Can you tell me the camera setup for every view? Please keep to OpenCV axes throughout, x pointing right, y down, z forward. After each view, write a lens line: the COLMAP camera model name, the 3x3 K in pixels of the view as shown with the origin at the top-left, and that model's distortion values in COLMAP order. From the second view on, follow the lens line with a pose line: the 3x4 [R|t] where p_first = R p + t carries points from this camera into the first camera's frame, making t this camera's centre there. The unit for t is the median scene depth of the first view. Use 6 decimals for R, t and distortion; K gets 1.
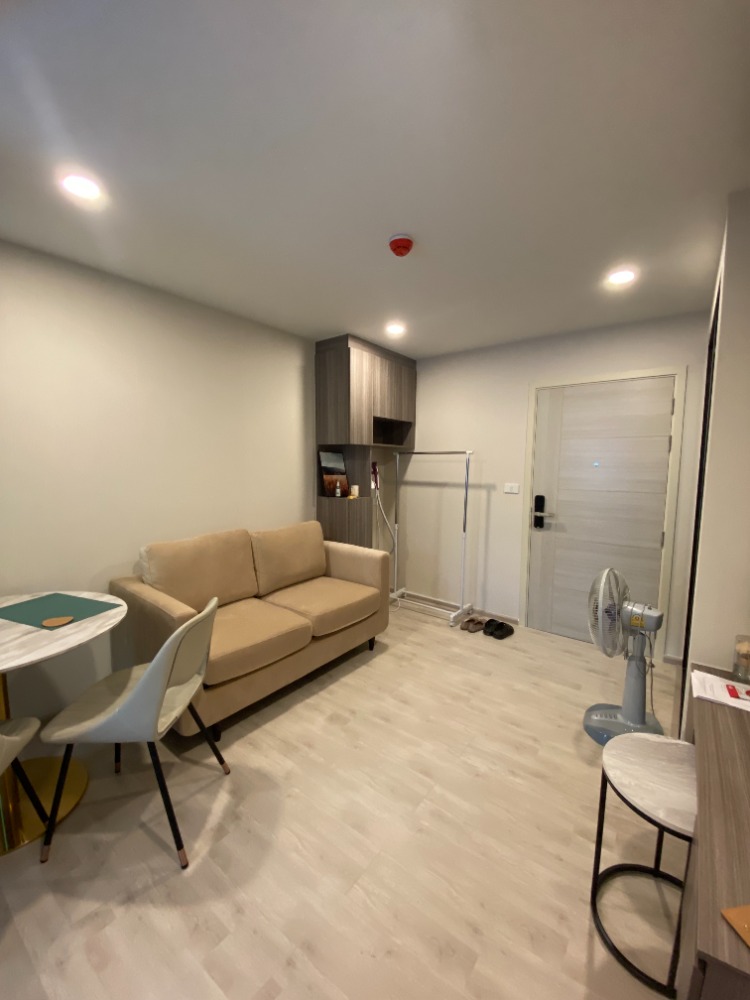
lens RADIAL K [[406.5, 0, 377.6], [0, 406.5, 498.8], [0, 0, 1]] dist [0.023857, -0.018801]
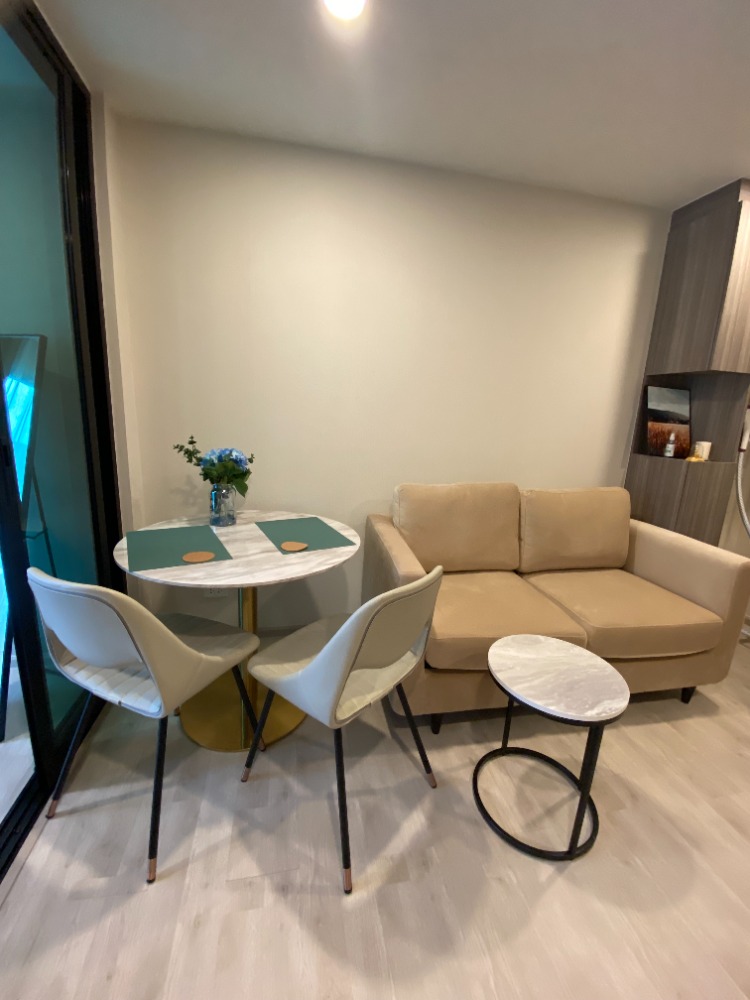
lens RADIAL K [[406.5, 0, 377.6], [0, 406.5, 498.8], [0, 0, 1]] dist [0.023857, -0.018801]
pose [[0.758193, 0.165728, -0.630617, -0.030539], [-0.102898, 0.985452, 0.135266, 0.024481], [0.643860, -0.037669, 0.764215, 0.237462]]
